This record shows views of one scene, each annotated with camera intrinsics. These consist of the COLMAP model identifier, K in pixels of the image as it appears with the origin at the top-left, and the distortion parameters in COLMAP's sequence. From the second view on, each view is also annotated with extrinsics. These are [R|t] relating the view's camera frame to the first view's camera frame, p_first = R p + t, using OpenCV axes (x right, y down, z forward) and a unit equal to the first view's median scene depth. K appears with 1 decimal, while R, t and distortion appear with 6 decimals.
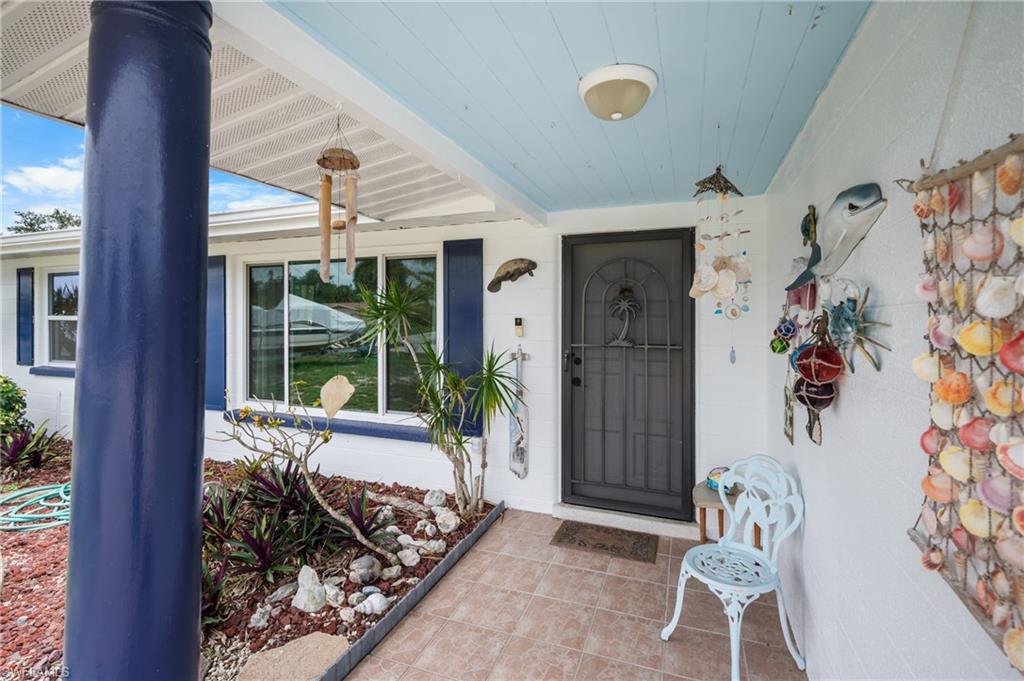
lens RADIAL K [[460.4, 0, 510.5], [0, 460.4, 311.9], [0, 0, 1]] dist [0.000682, 0.000115]
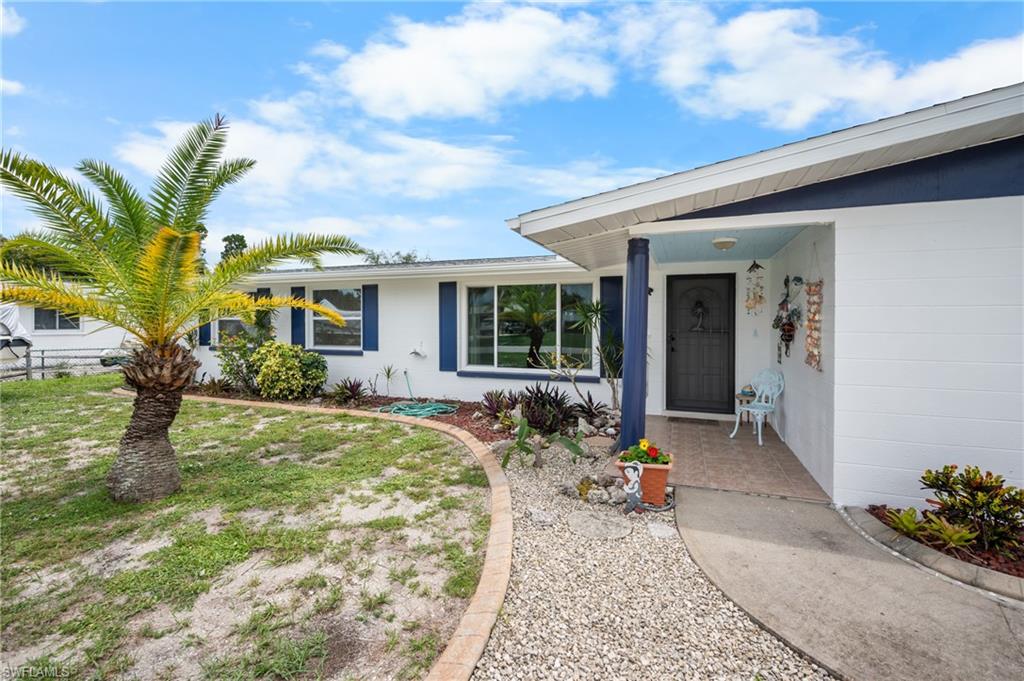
lens RADIAL K [[460.1, 0, 507.9], [0, 460.1, 322.3], [0, 0, 1]] dist [-0.000537, 0.000103]
pose [[0.999997, -0.000314, 0.002255, -0.614663], [0.000289, 0.999943, 0.010686, 0.016477], [-0.002258, -0.010685, 0.999940, -1.047693]]
